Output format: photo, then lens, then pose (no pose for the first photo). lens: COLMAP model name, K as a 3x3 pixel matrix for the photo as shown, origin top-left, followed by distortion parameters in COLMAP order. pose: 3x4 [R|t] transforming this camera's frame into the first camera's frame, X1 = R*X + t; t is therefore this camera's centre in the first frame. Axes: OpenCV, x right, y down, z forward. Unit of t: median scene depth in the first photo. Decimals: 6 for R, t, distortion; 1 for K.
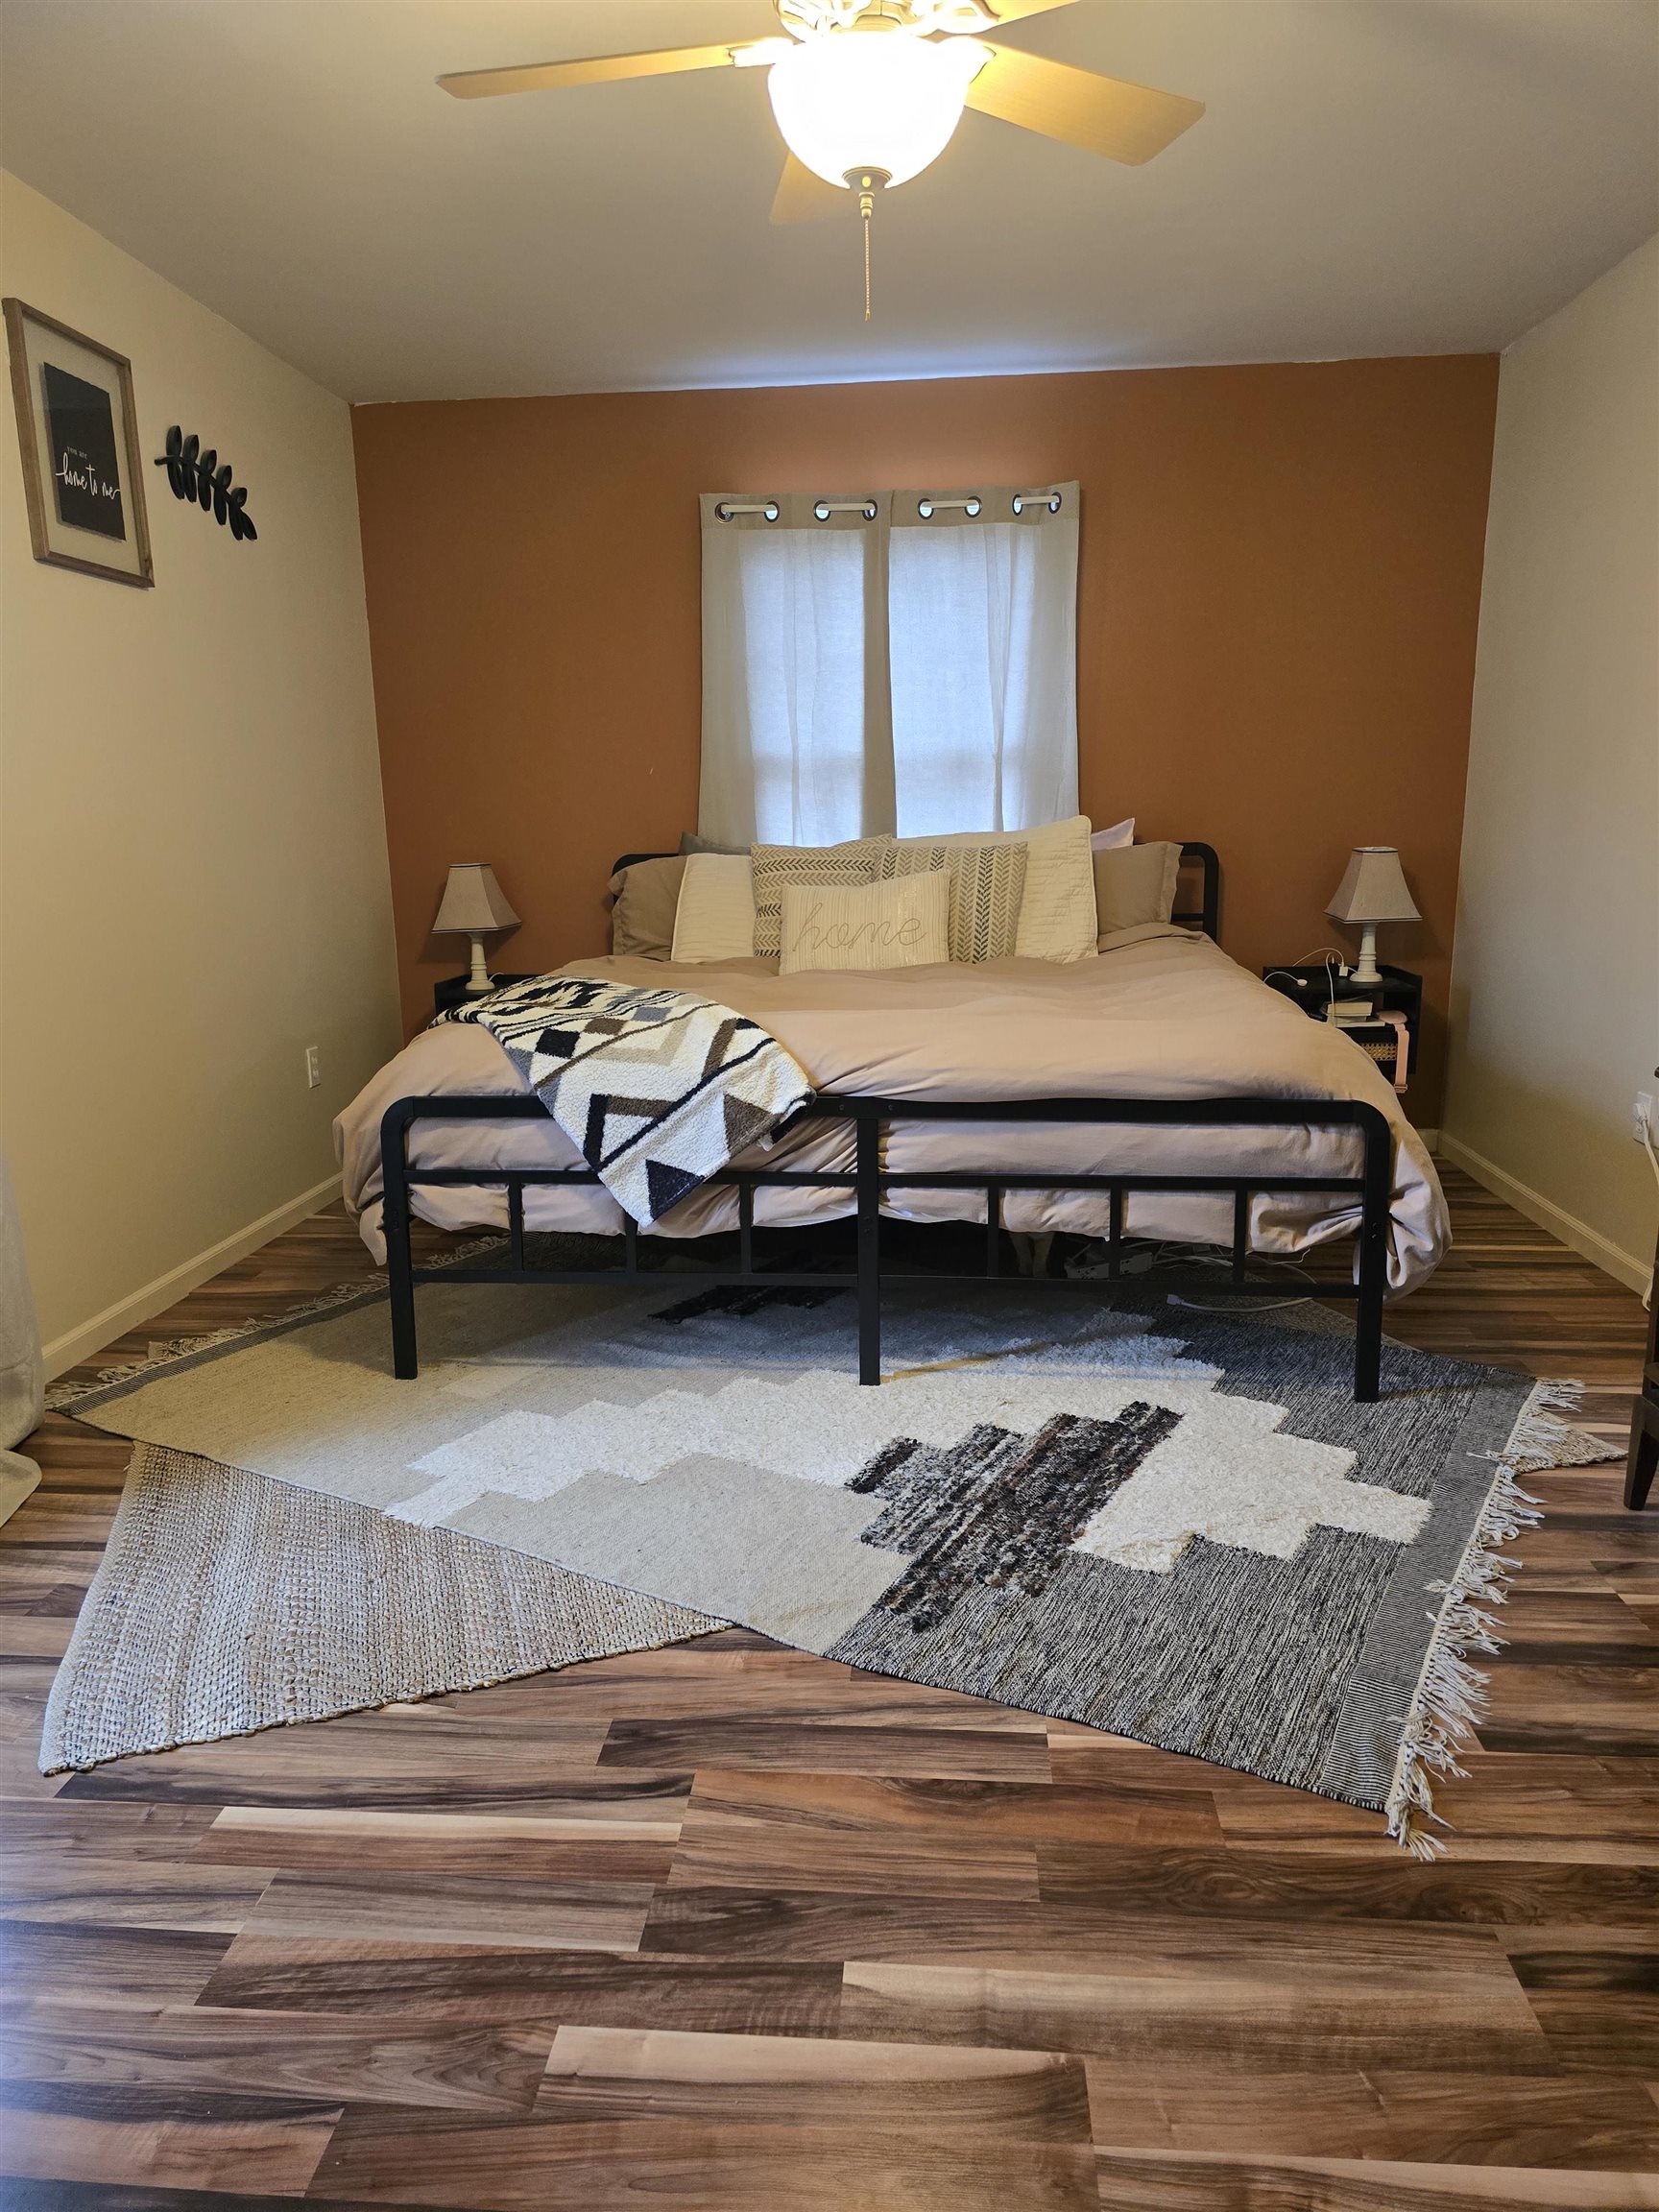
lens RADIAL K [[1483.0, 0, 829.5], [0, 1483.0, 1106.0], [0, 0, 1]] dist [0.035157, -0.062533]
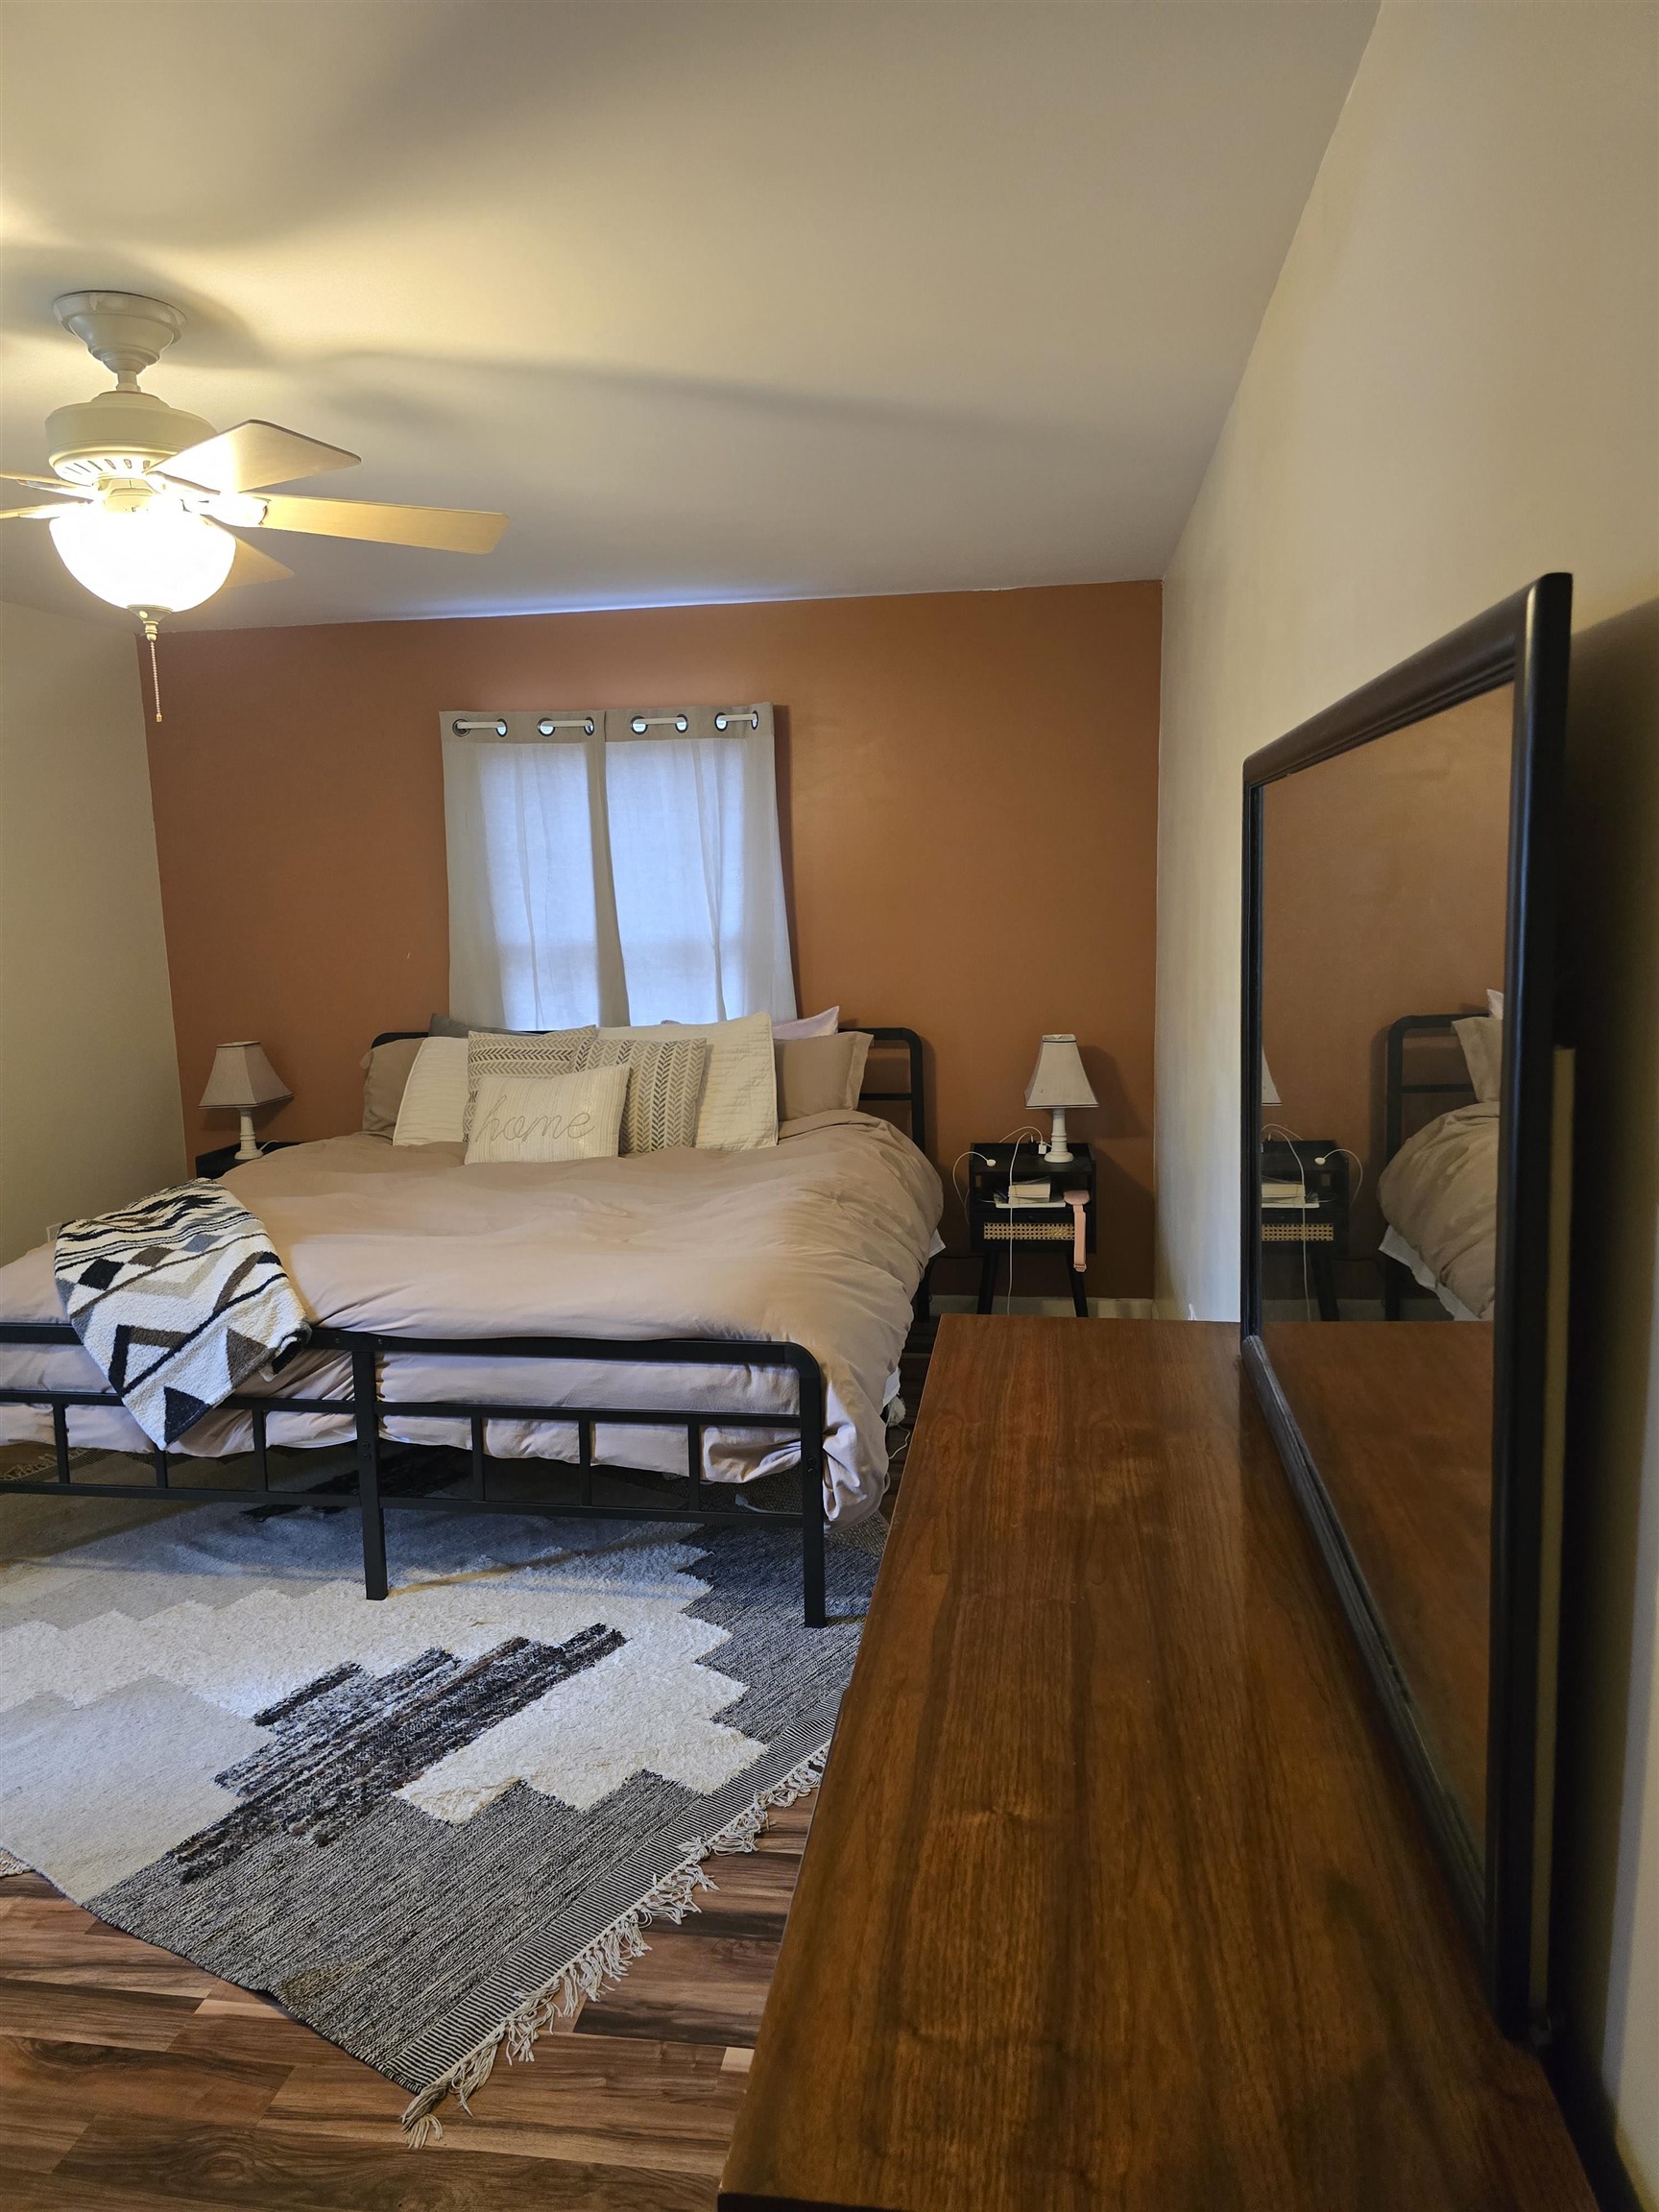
lens RADIAL K [[1471.5, 0, 840.8], [0, 1471.5, 1066.9], [0, 0, 1]] dist [0.001602, -0.026470]
pose [[0.999397, 0.000074, -0.034716, 0.409082], [-0.002795, 0.996922, -0.078349, -0.114284], [0.034604, 0.078398, 0.996321, -0.071246]]
